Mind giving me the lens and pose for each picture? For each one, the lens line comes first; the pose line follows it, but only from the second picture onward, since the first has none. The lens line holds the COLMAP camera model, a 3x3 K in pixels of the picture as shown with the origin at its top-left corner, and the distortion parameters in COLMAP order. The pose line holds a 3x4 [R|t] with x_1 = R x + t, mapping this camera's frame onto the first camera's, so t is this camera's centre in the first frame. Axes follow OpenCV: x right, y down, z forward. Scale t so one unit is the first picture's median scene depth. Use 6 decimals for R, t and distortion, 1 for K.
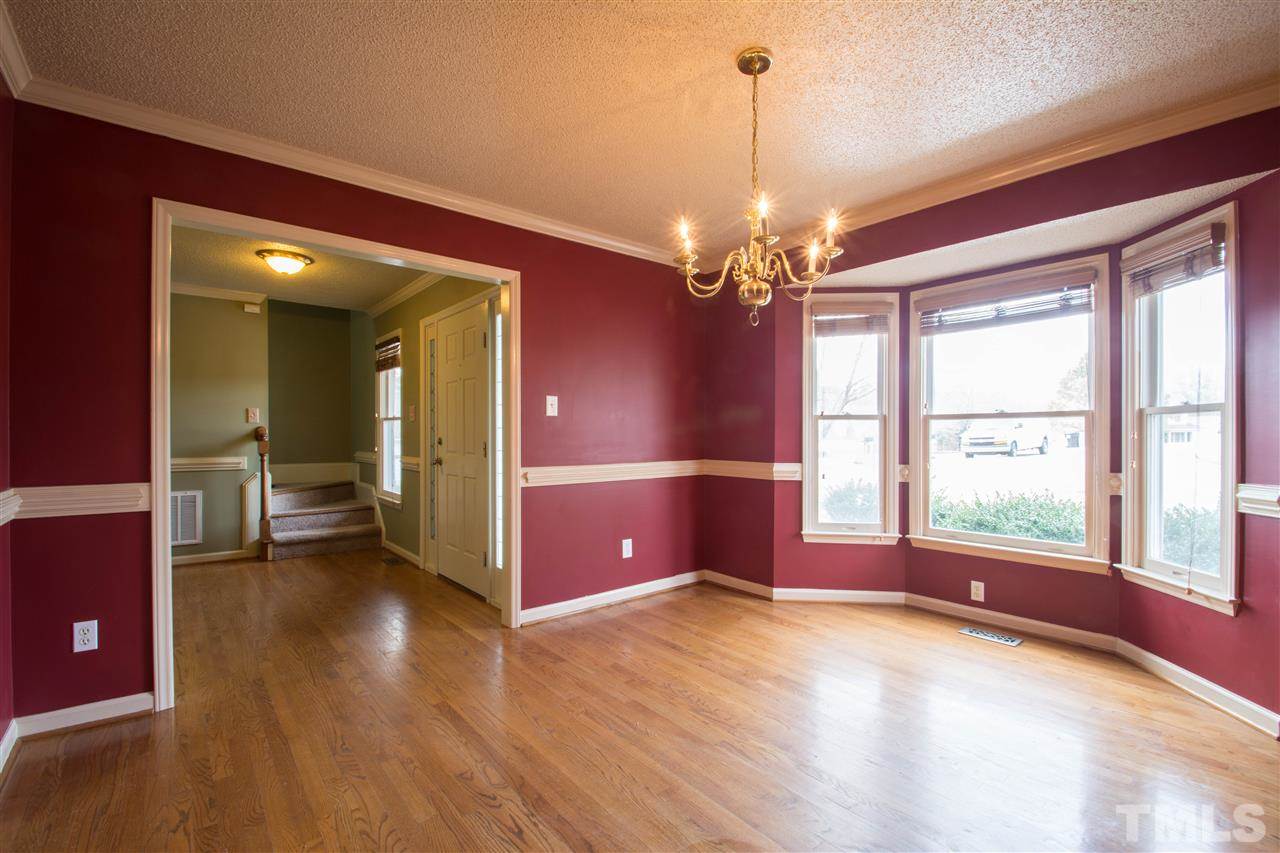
lens RADIAL K [[568.6, 0, 640.0], [0, 568.6, 435.6], [0, 0, 1]] dist [0.019170, -0.017431]
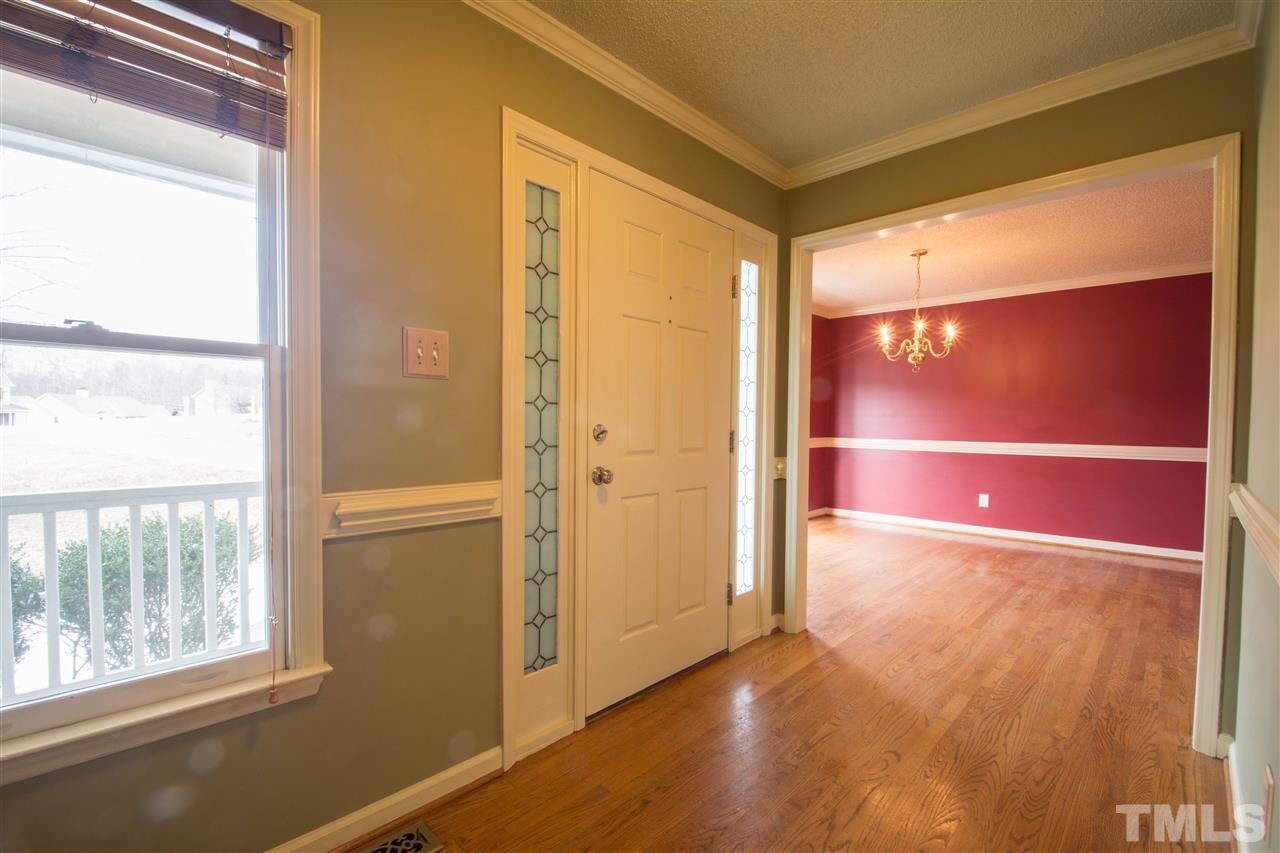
lens RADIAL K [[568.6, 0, 640.0], [0, 568.6, 435.6], [0, 0, 1]] dist [0.019170, -0.017431]
pose [[-0.123339, -0.028781, 0.991947, -1.092817], [-0.005187, 0.999584, 0.028357, -0.003158], [-0.992351, -0.001647, -0.123438, 1.362474]]
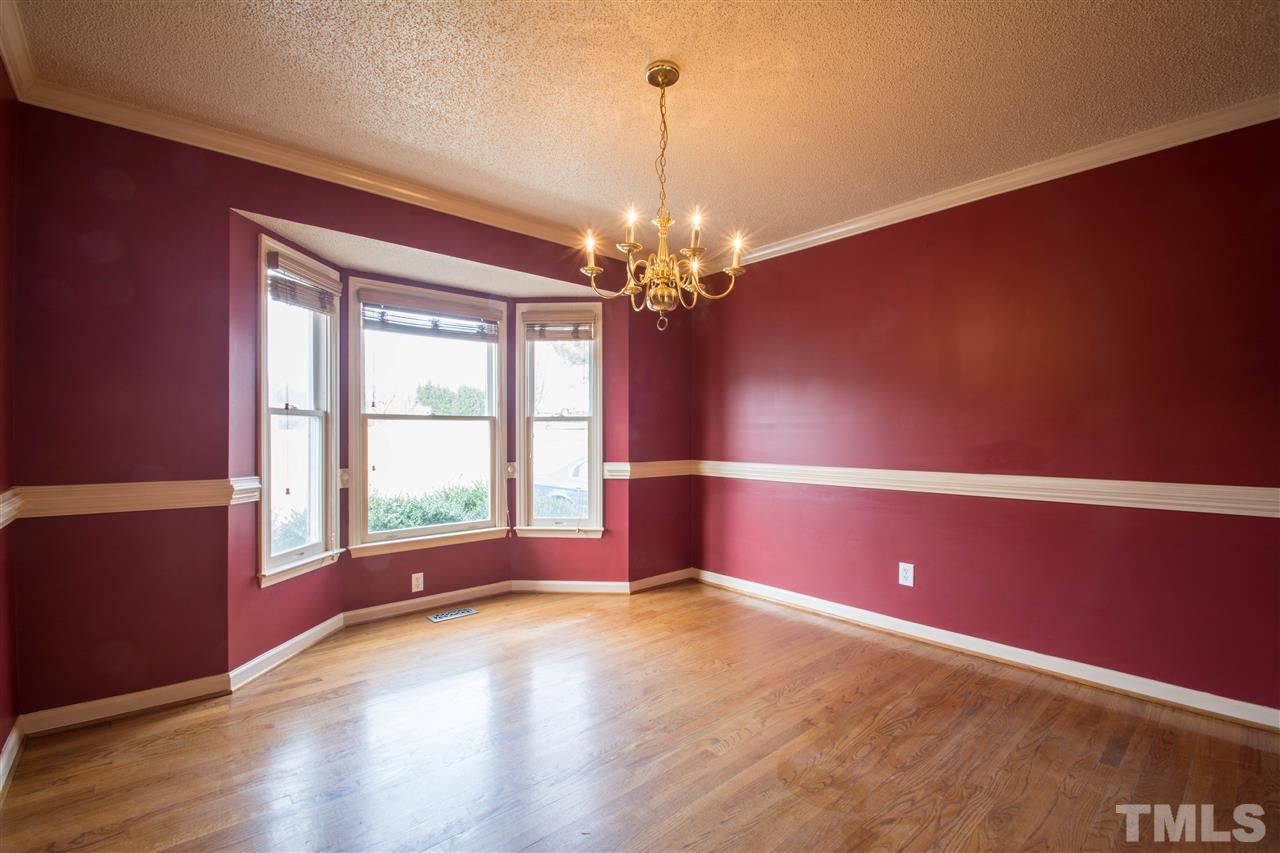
lens RADIAL K [[568.6, 0, 640.0], [0, 568.6, 435.6], [0, 0, 1]] dist [0.019170, -0.017431]
pose [[-0.040636, -0.001271, 0.999173, -0.484596], [0.001452, 0.999998, 0.001331, -0.001275], [-0.999173, 0.001505, -0.040634, 0.631635]]
